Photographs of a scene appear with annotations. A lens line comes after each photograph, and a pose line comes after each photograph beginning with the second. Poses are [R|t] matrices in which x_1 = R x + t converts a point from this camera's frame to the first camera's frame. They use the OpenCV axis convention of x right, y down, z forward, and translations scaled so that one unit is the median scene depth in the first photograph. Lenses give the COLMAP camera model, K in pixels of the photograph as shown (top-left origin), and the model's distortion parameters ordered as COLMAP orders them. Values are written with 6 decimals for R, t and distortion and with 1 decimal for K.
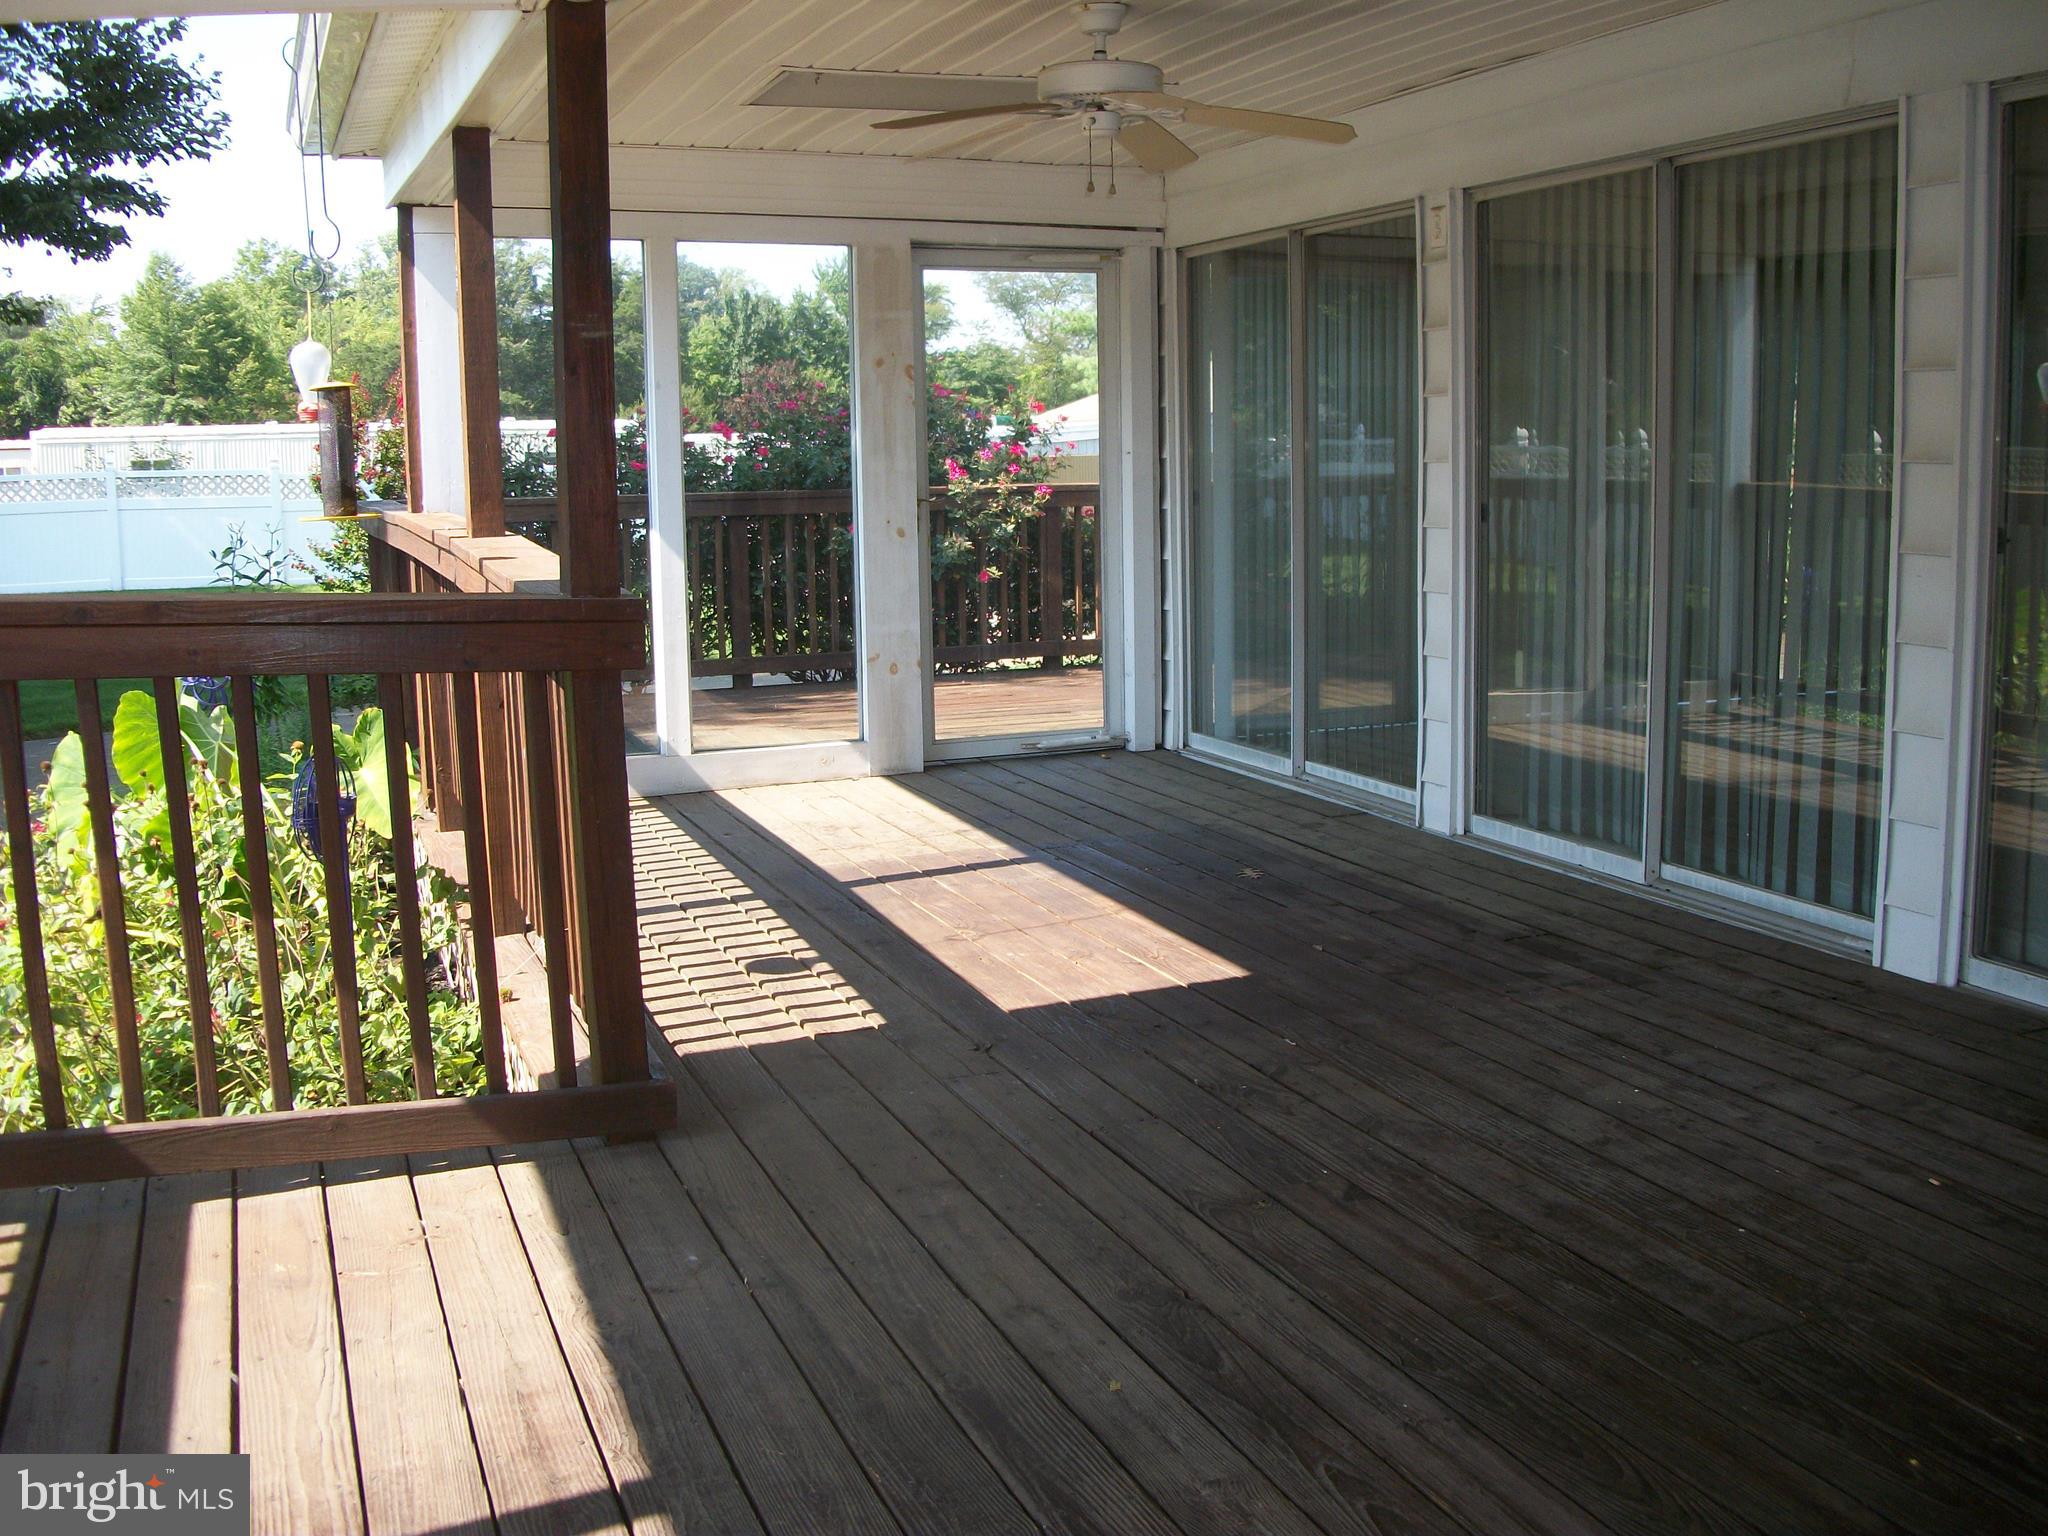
lens RADIAL K [[1955.1, 0, 1024.9], [0, 1955.1, 766.0], [0, 0, 1]] dist [-0.121020, 0.000000]
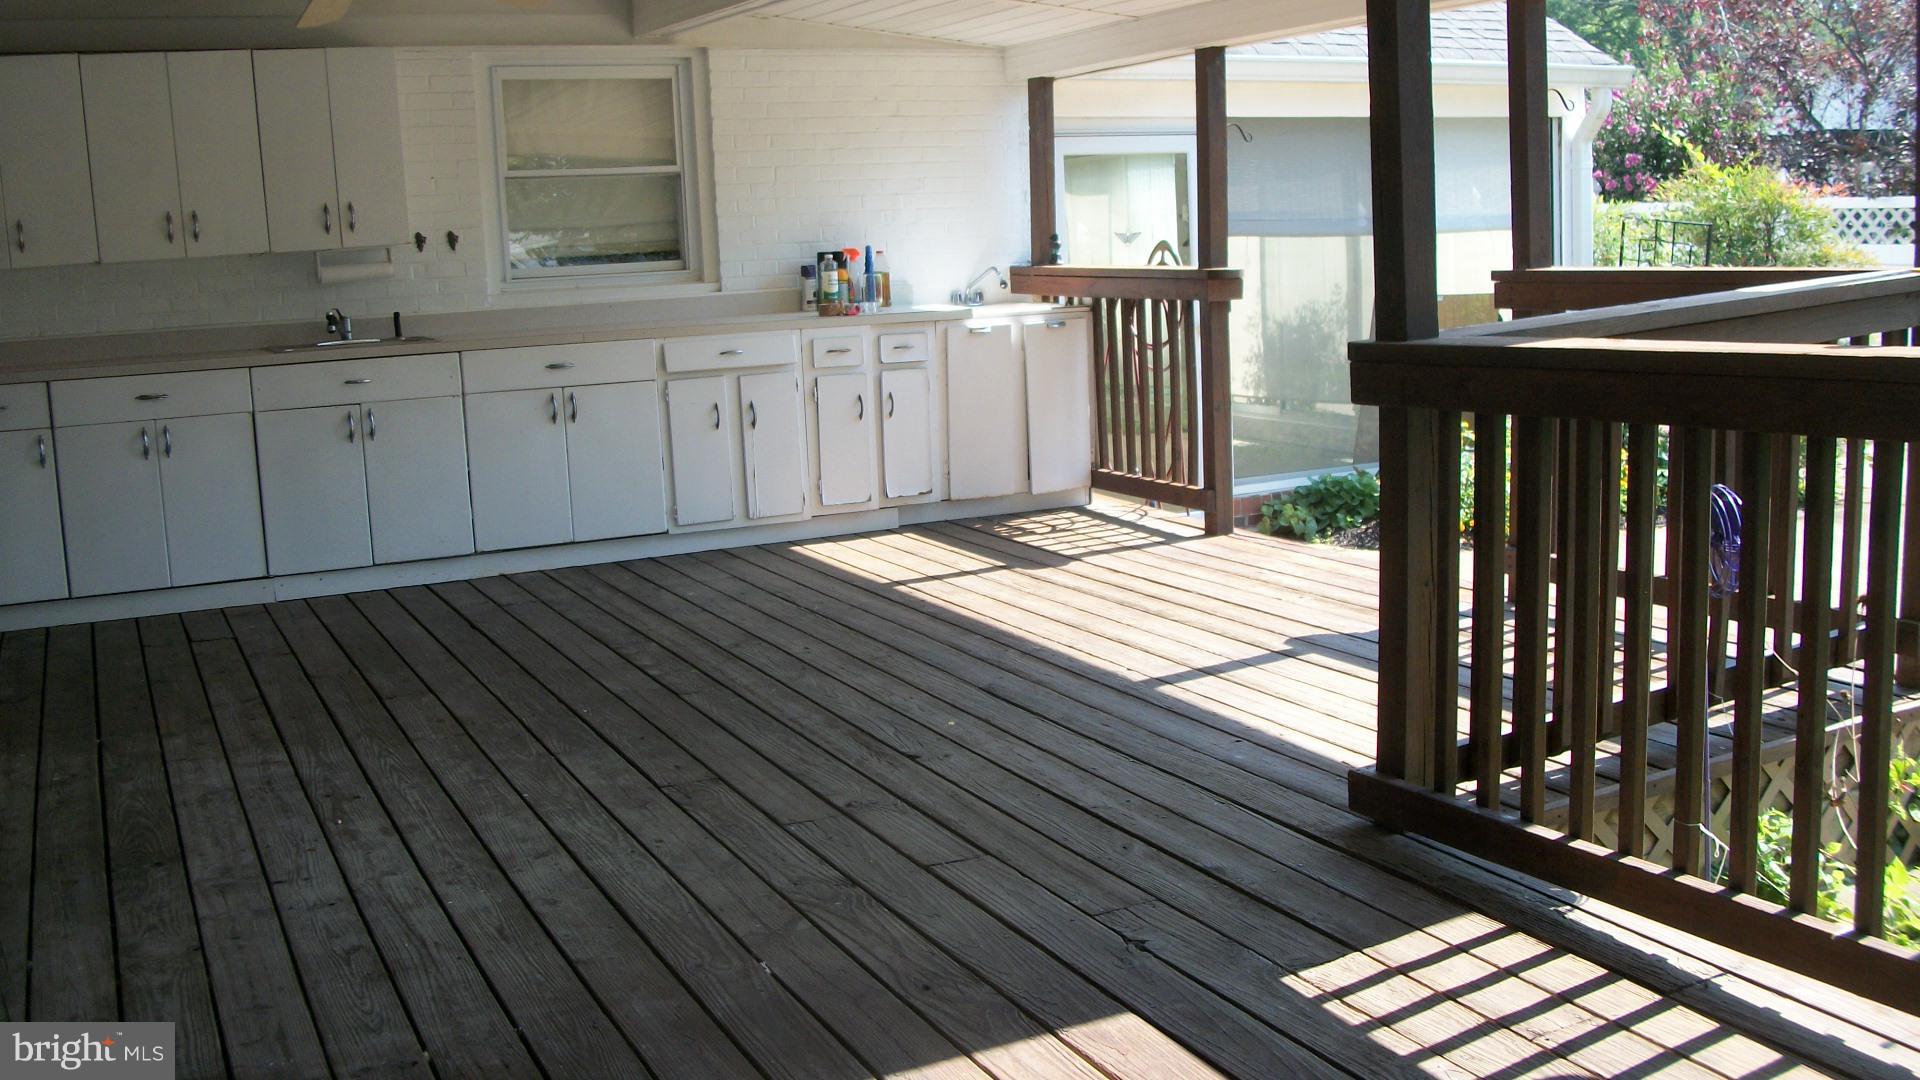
lens RADIAL K [[1861.4, 0, 959.1], [0, 1861.4, 538.4], [0, 0, 1]] dist [-0.138592, 0.000000]
pose [[-0.995849, 0.065731, -0.062962, 0.098011], [0.041891, 0.945099, 0.324087, -0.301378], [0.080808, 0.320104, -0.943930, 1.812455]]
